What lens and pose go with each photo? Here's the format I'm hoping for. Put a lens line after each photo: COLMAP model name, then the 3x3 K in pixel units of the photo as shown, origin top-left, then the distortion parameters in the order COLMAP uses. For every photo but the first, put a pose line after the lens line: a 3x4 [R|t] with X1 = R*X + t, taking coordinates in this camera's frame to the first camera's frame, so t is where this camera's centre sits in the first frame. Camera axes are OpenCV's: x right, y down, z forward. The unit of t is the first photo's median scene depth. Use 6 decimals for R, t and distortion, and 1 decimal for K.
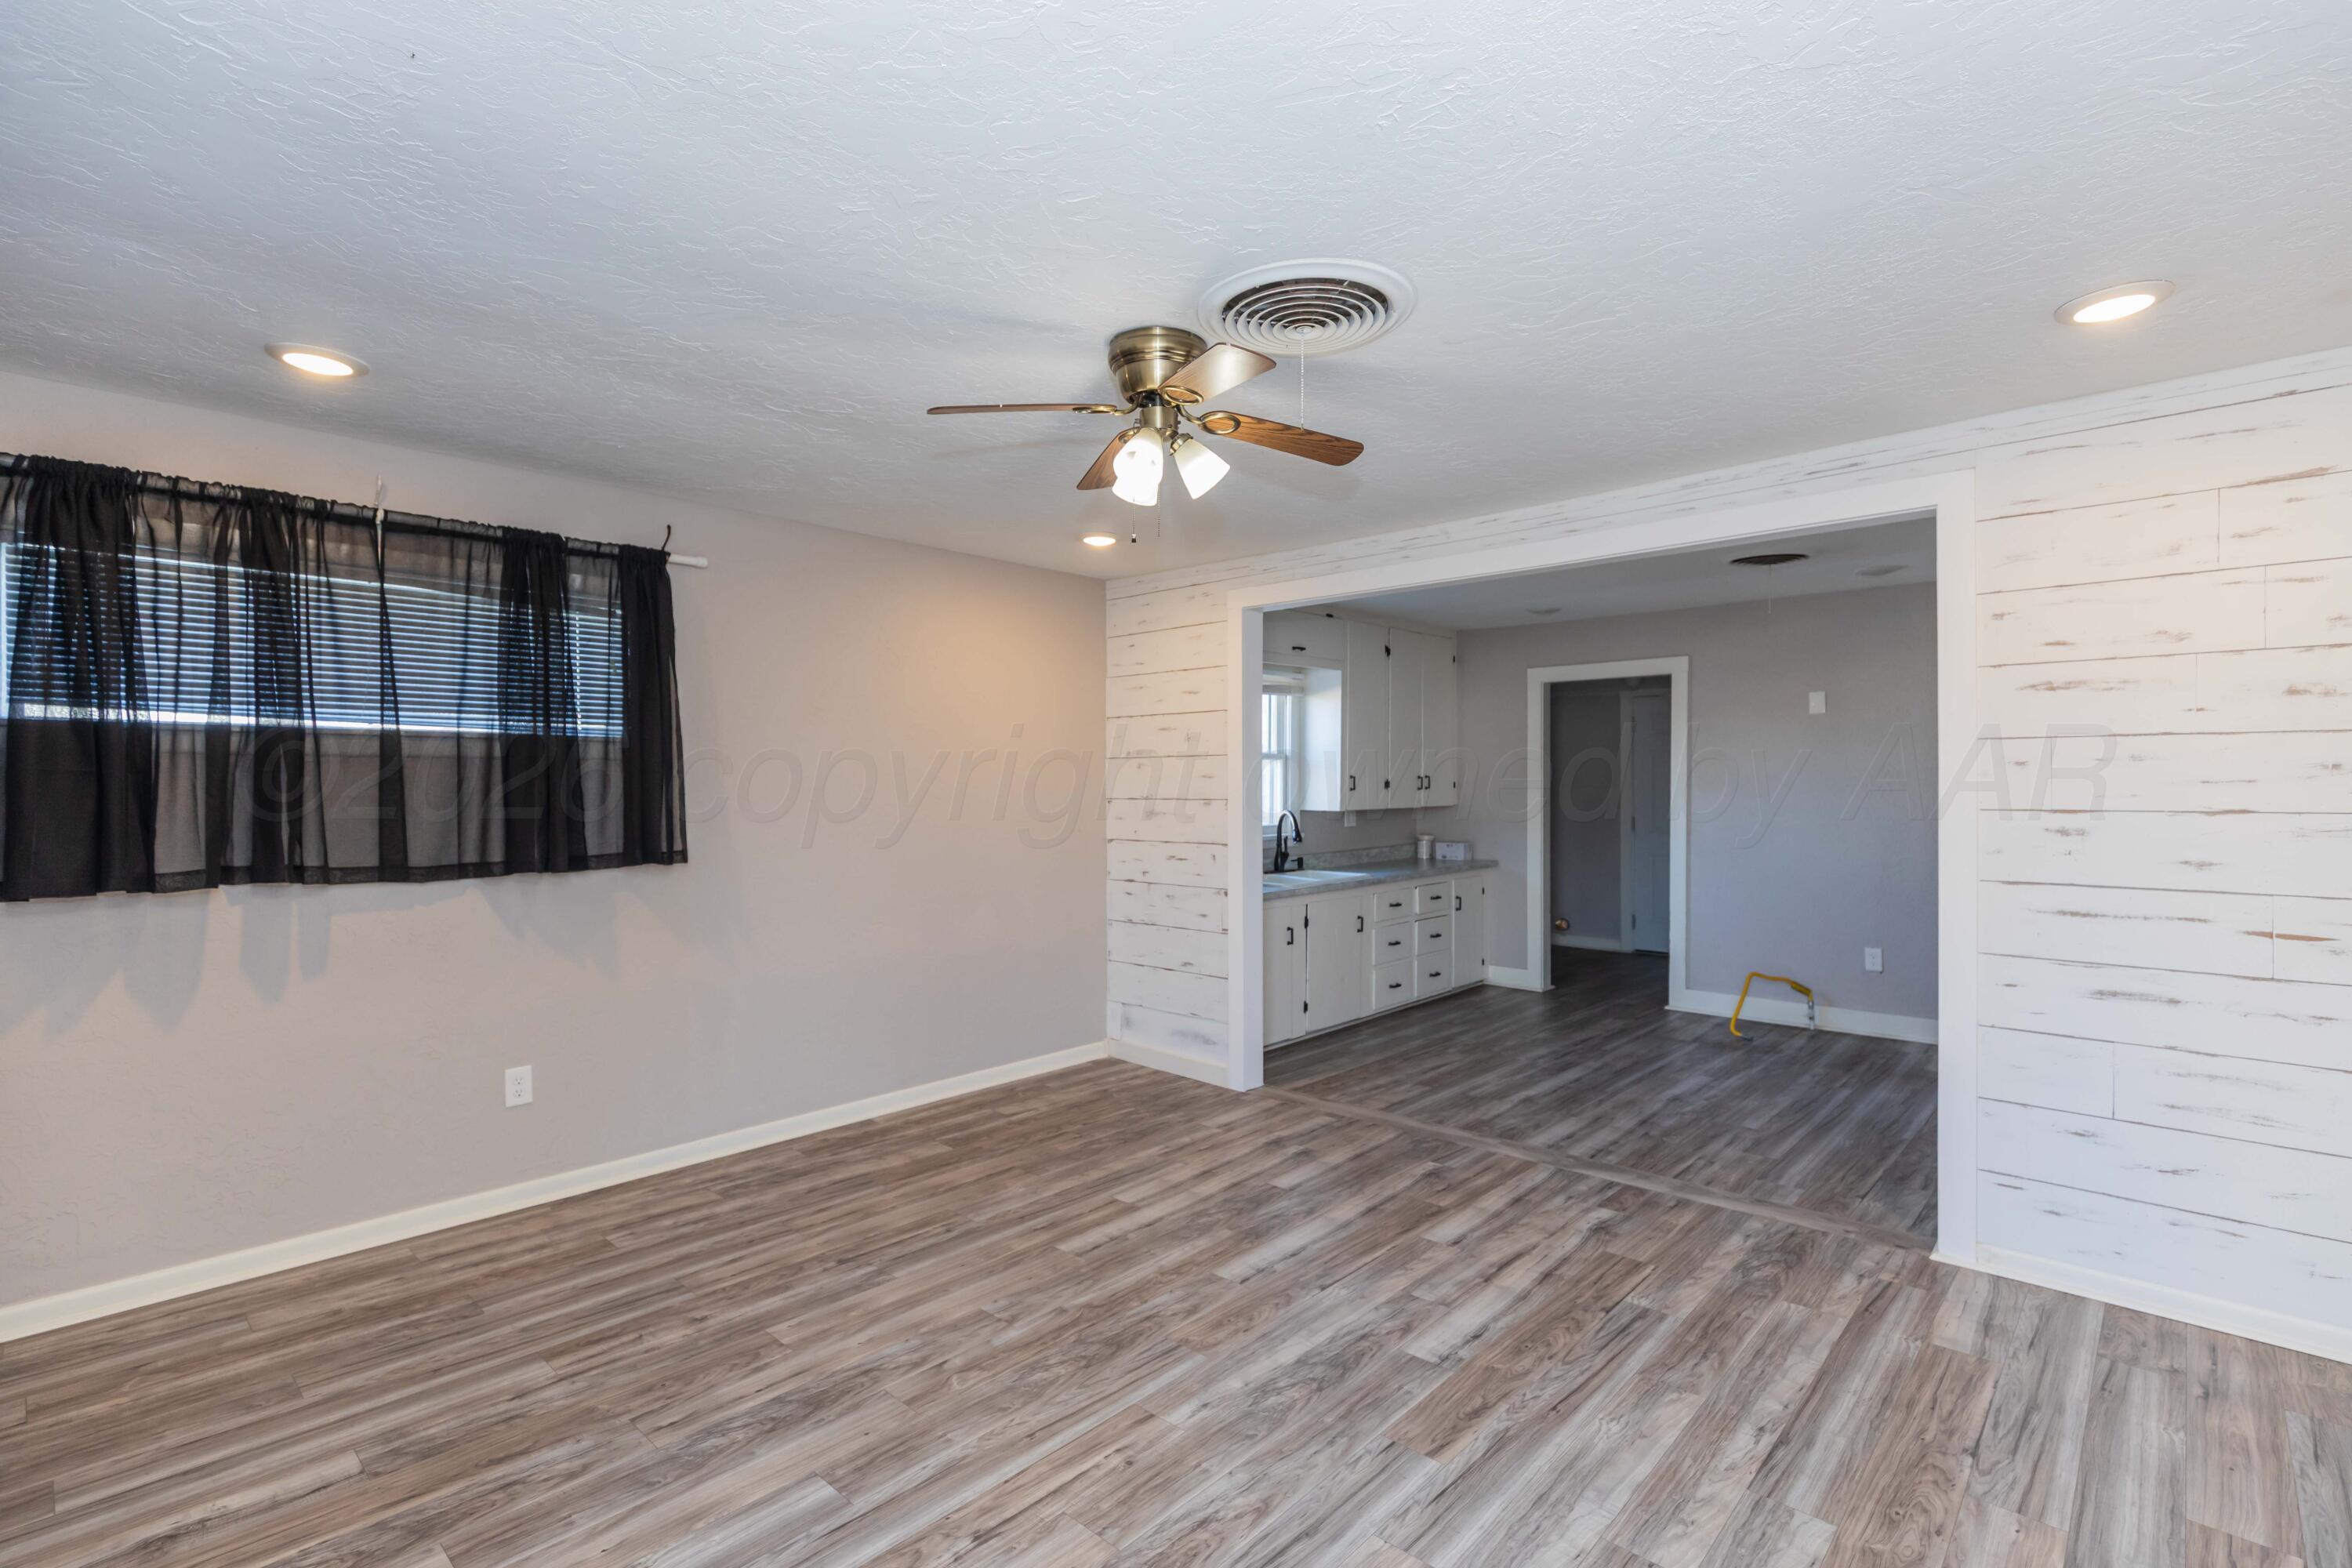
lens RADIAL K [[1070.8, 0, 1210.7], [0, 1070.8, 798.6], [0, 0, 1]] dist [0.006006, 0.000043]
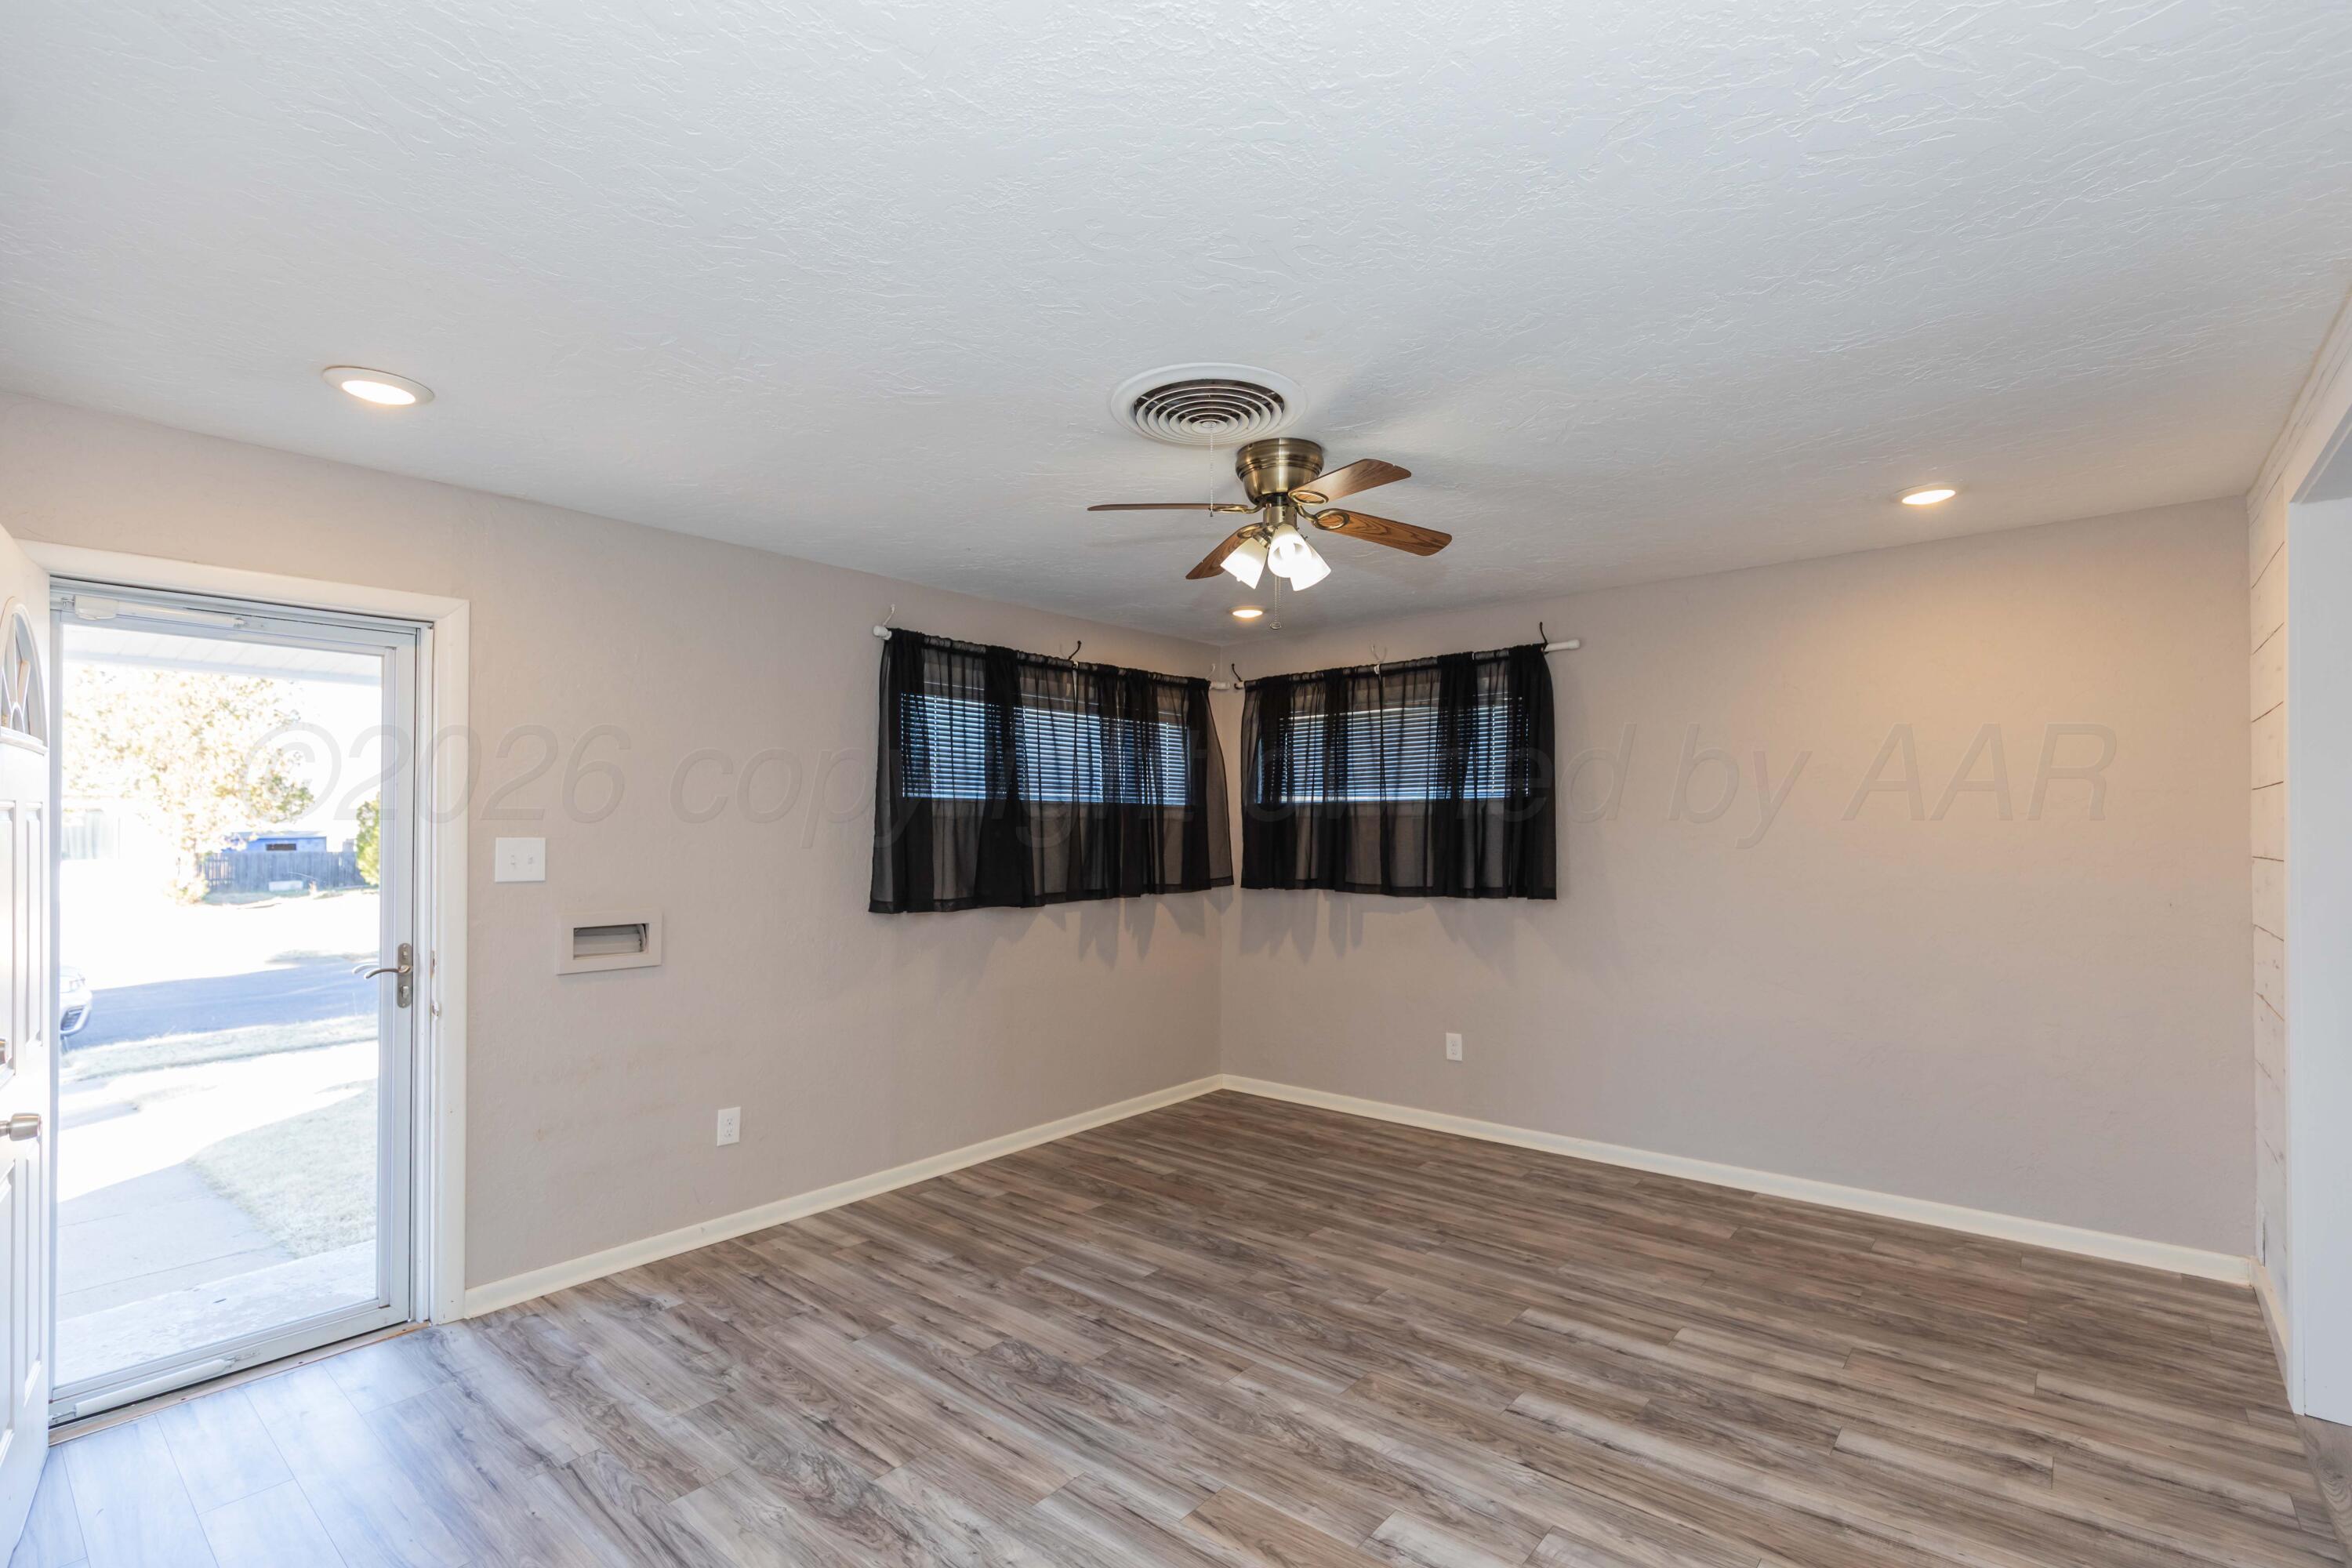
lens RADIAL K [[1070.2, 0, 1197.7], [0, 1070.2, 823.2], [0, 0, 1]] dist [0.004448, -0.000271]
pose [[0.039064, -0.010074, -0.999186, 0.793048], [-0.010692, 0.999888, -0.010499, -0.008704], [0.999179, 0.011094, 0.038952, 0.635741]]
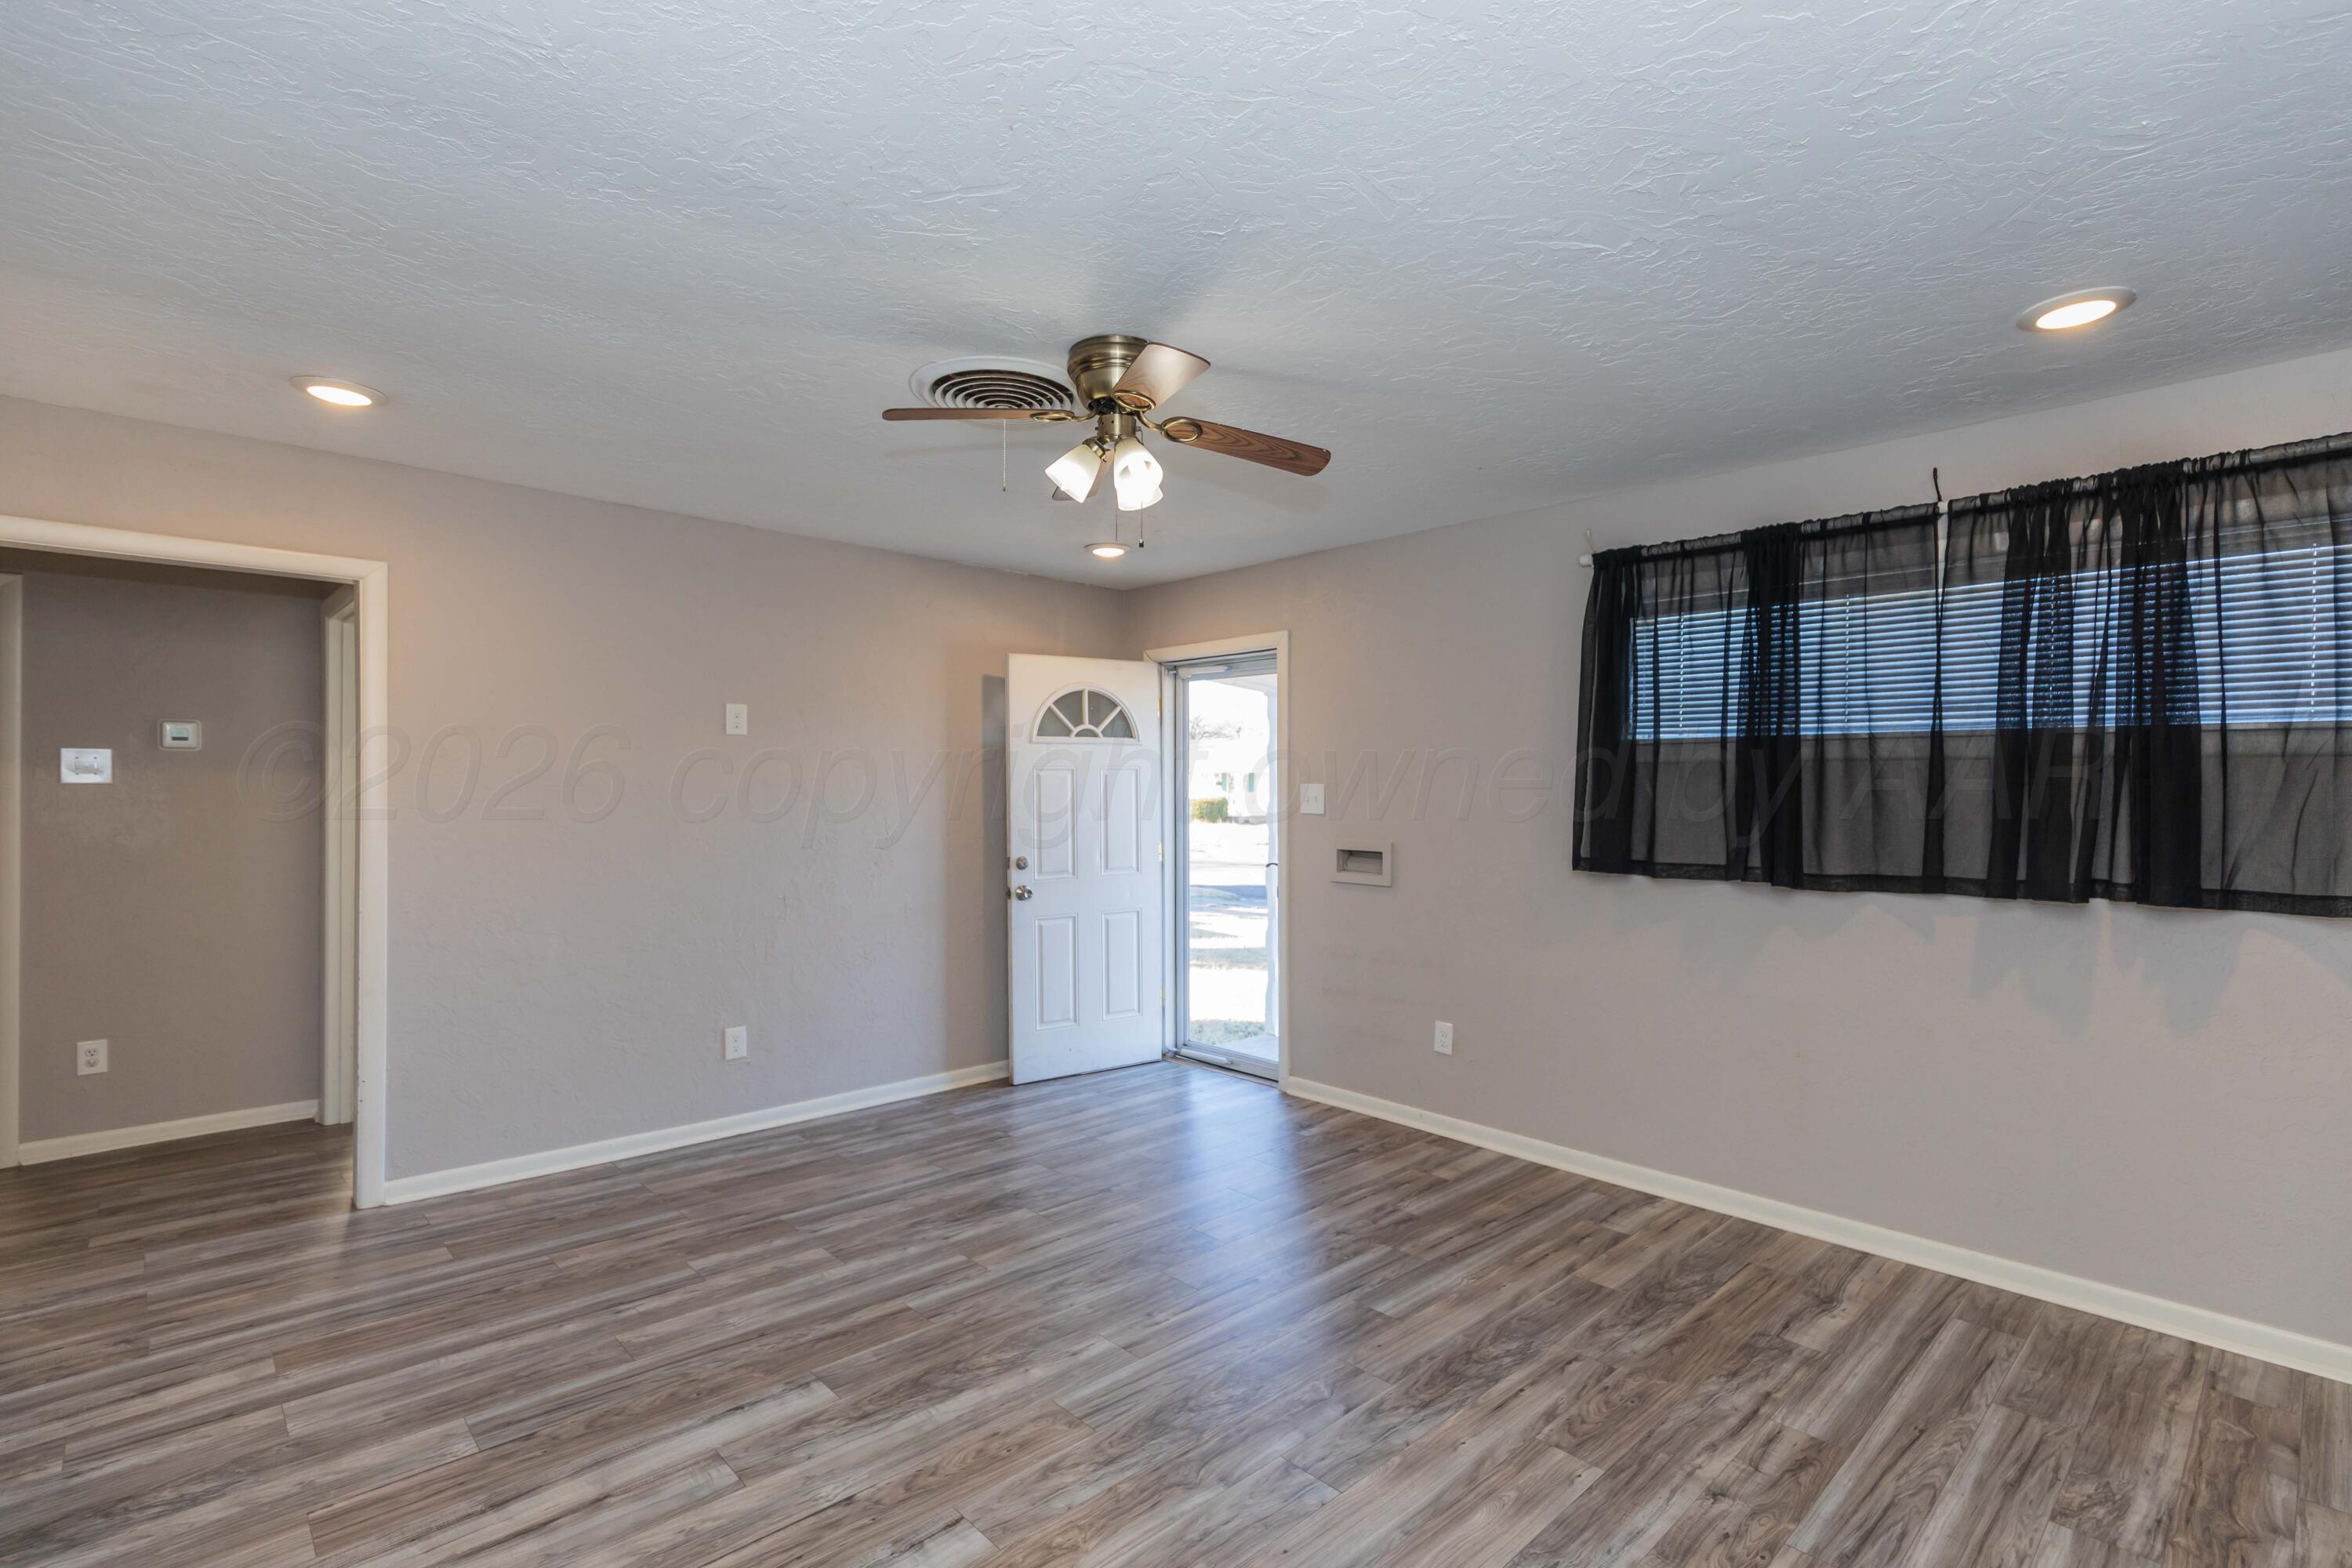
lens RADIAL K [[1069.1, 0, 1221.9], [0, 1069.1, 785.7], [0, 0, 1]] dist [-0.004723, -0.000418]
pose [[-0.998417, -0.010449, 0.055261, -0.146880], [-0.009857, 0.999891, 0.010977, -0.010104], [-0.055370, 0.010415, -0.998412, 1.470251]]
